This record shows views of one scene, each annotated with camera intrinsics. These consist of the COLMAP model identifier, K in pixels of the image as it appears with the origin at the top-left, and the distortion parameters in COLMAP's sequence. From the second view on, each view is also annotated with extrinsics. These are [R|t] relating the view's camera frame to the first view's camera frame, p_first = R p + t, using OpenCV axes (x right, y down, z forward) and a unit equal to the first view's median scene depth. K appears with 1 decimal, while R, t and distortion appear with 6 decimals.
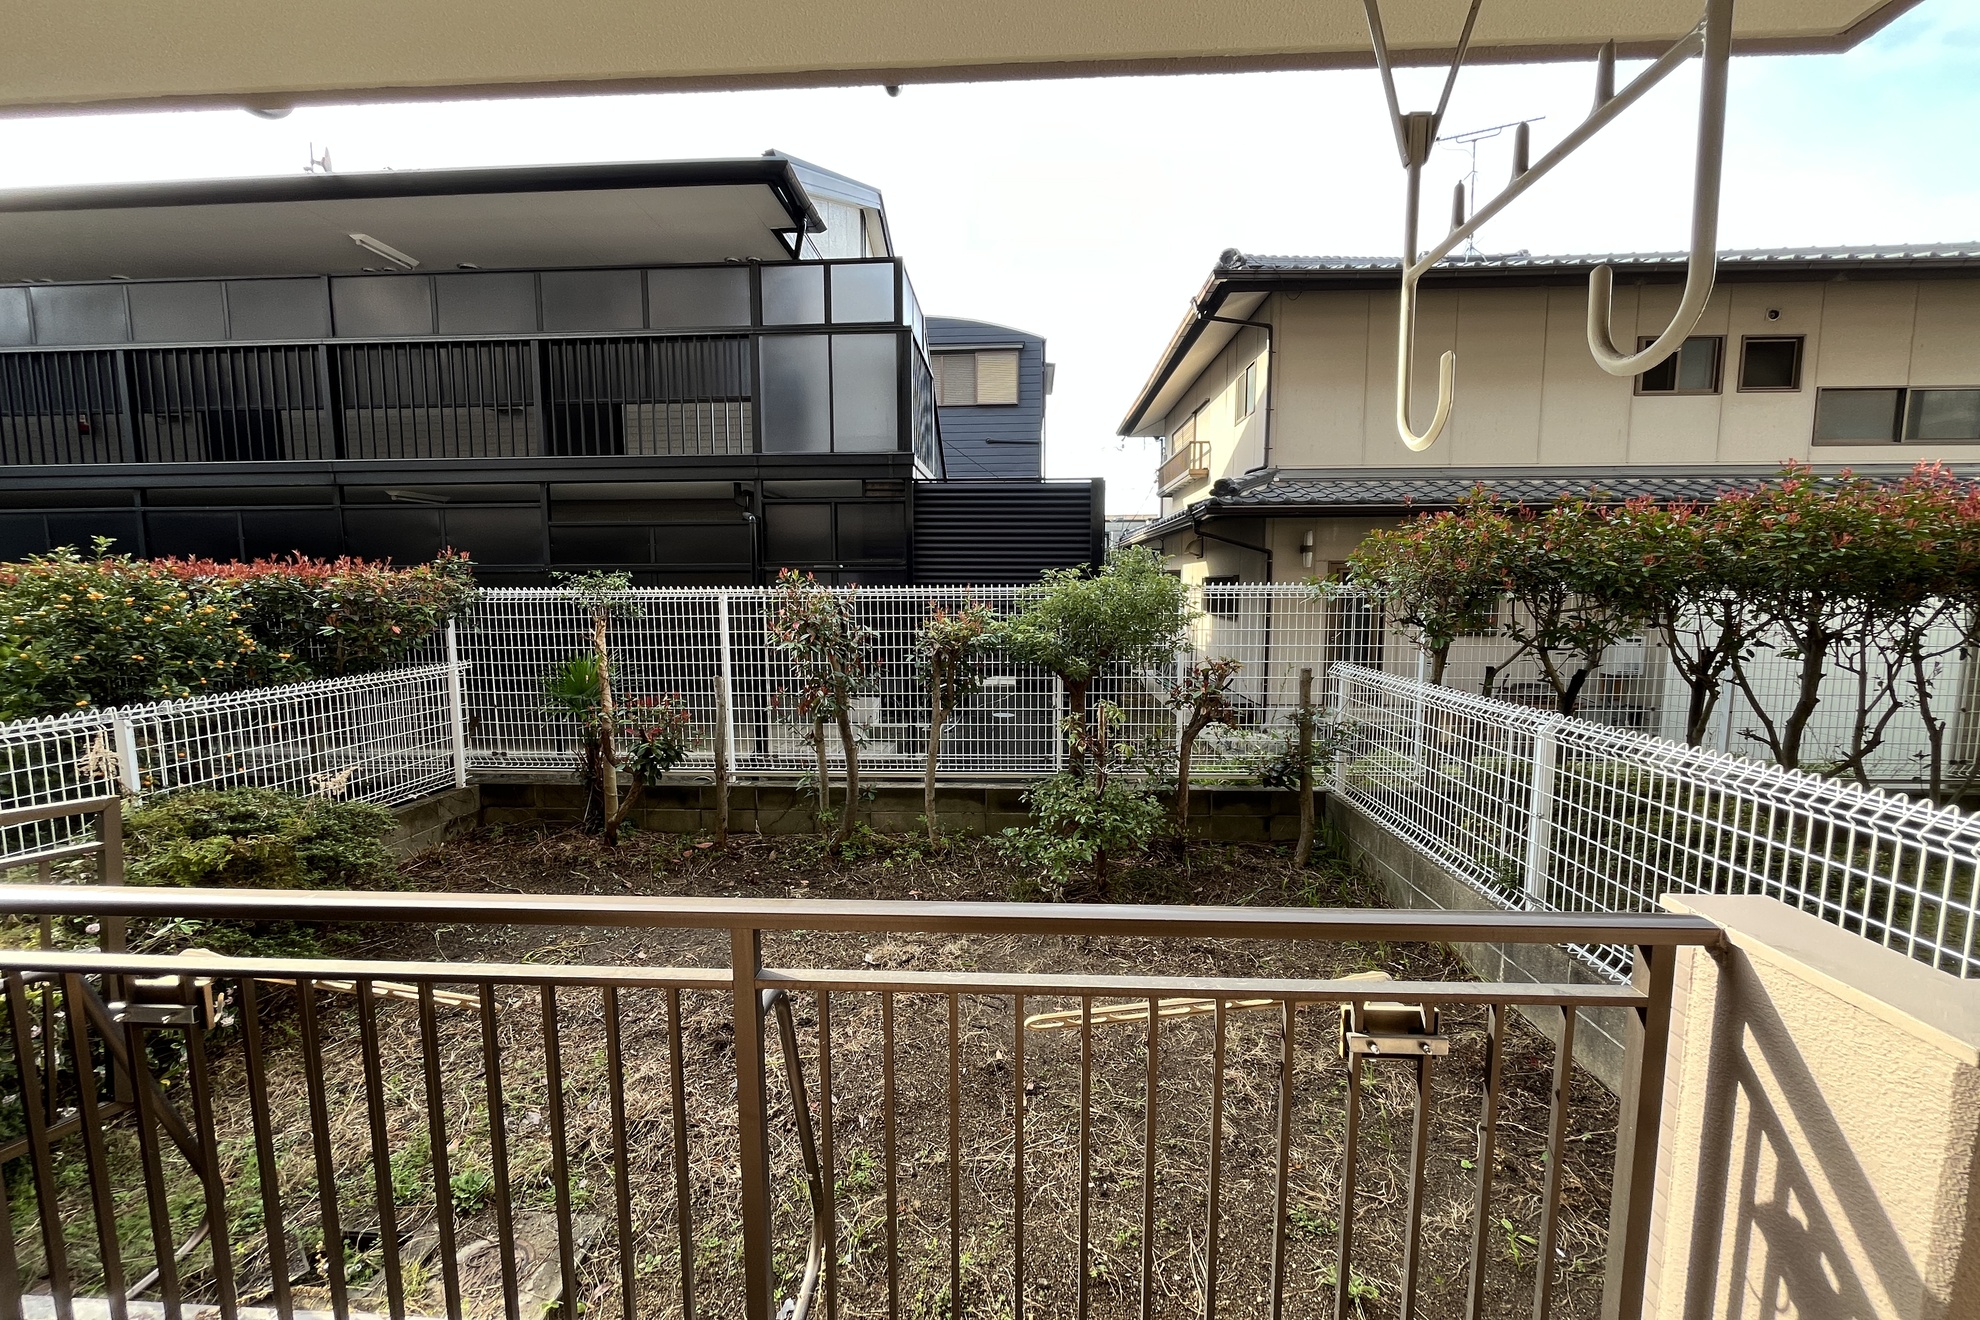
lens RADIAL K [[793.3, 0, 987.9], [0, 793.3, 673.0], [0, 0, 1]] dist [-0.001027, -0.000091]
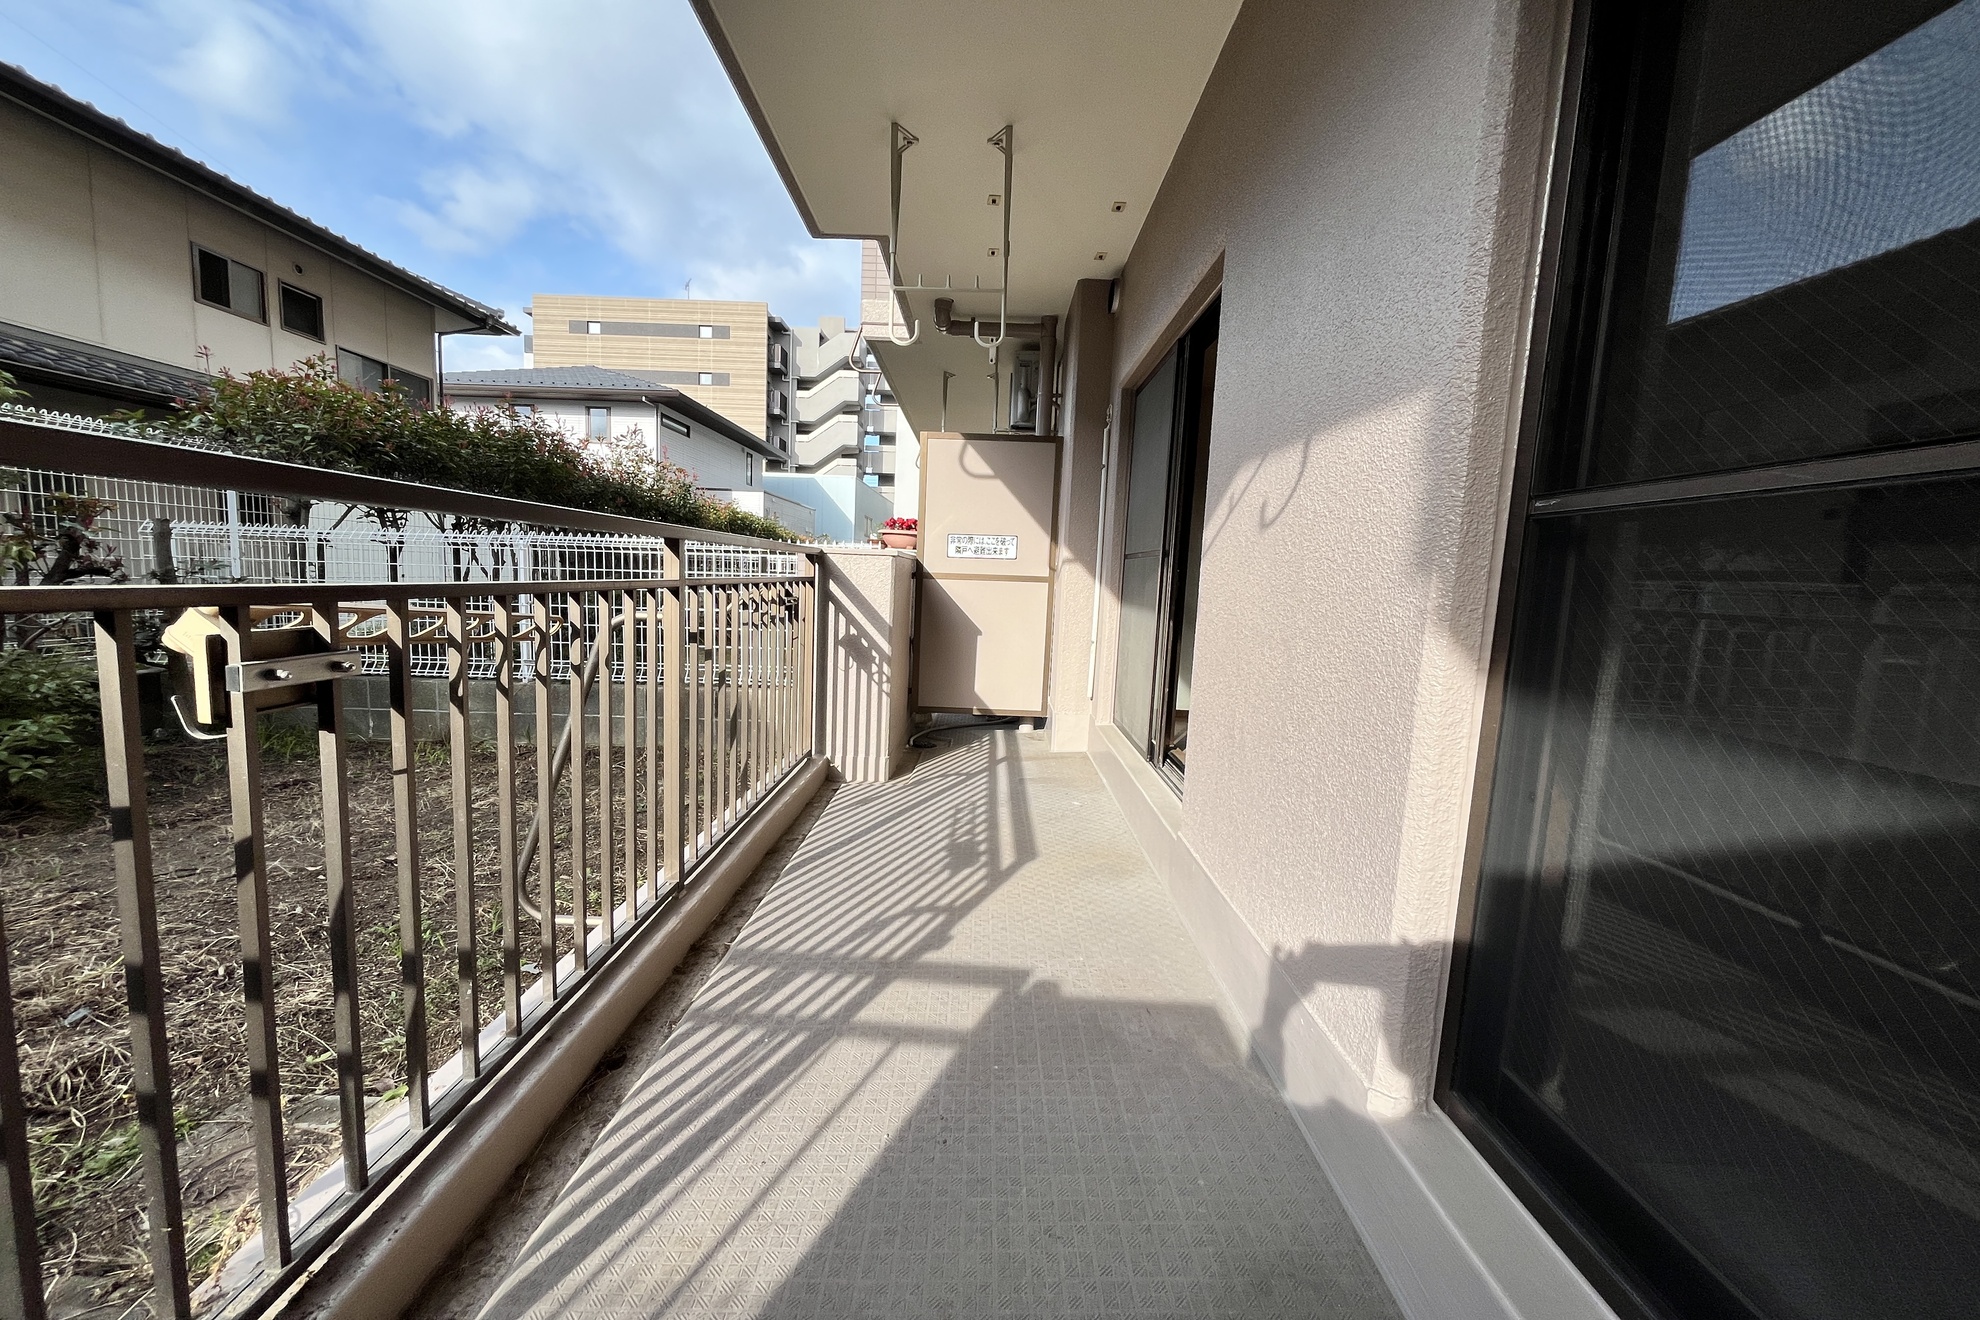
lens RADIAL K [[797.1, 0, 990.0], [0, 797.1, 660.0], [0, 0, 1]] dist [-0.001526, -0.000522]
pose [[-0.039435, -0.101662, 0.994037, -0.365462], [0.071292, 0.991989, 0.104281, 0.088026], [-0.996676, 0.074979, -0.031871, 0.100062]]
